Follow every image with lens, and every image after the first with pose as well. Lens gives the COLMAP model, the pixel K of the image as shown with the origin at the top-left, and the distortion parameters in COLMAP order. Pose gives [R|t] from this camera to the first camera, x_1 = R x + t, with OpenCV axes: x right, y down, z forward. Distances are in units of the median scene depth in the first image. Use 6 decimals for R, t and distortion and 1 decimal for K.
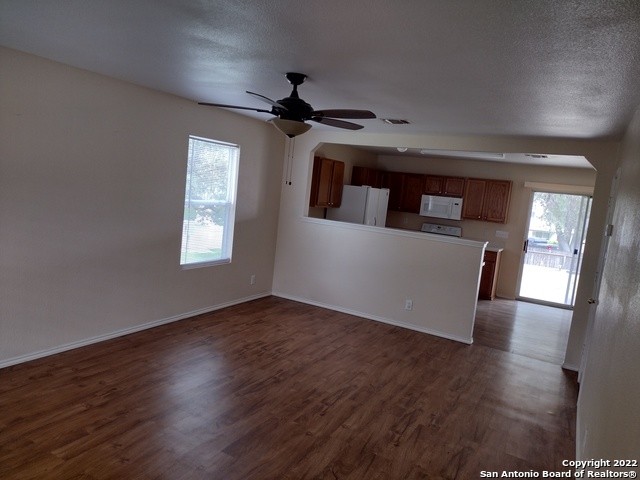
lens RADIAL K [[473.0, 0, 317.5], [0, 473.0, 239.5], [0, 0, 1]] dist [0.059418, -0.079860]
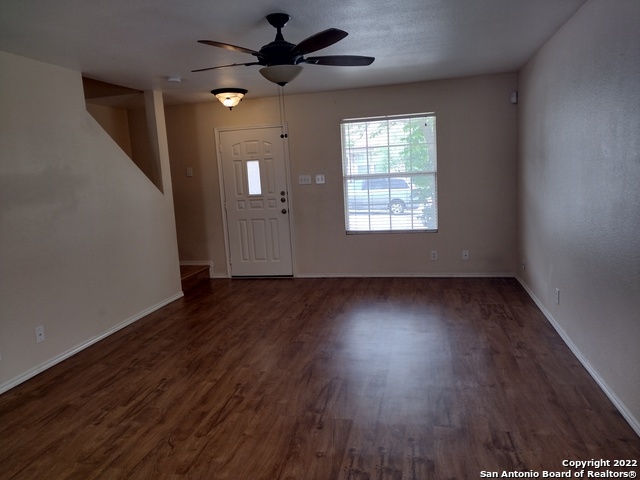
lens RADIAL K [[473.0, 0, 317.5], [0, 473.0, 239.5], [0, 0, 1]] dist [0.059418, -0.079860]
pose [[-0.958061, -0.012714, -0.286283, 0.126602], [-0.079461, 0.971627, 0.222772, -0.122411], [0.275328, 0.236177, -0.931888, 1.756196]]
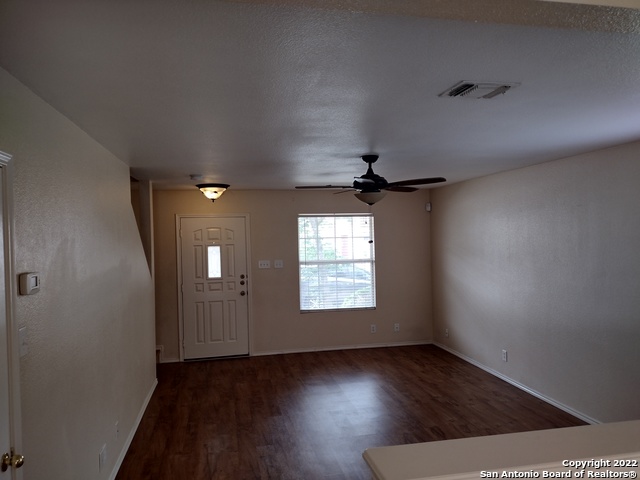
lens RADIAL K [[473.0, 0, 317.5], [0, 473.0, 239.5], [0, 0, 1]] dist [0.059418, -0.079860]
pose [[-0.762654, -0.083630, -0.641377, 0.745197], [-0.132787, 0.990729, 0.028714, -0.129642], [0.633029, 0.107066, -0.766688, 1.675547]]
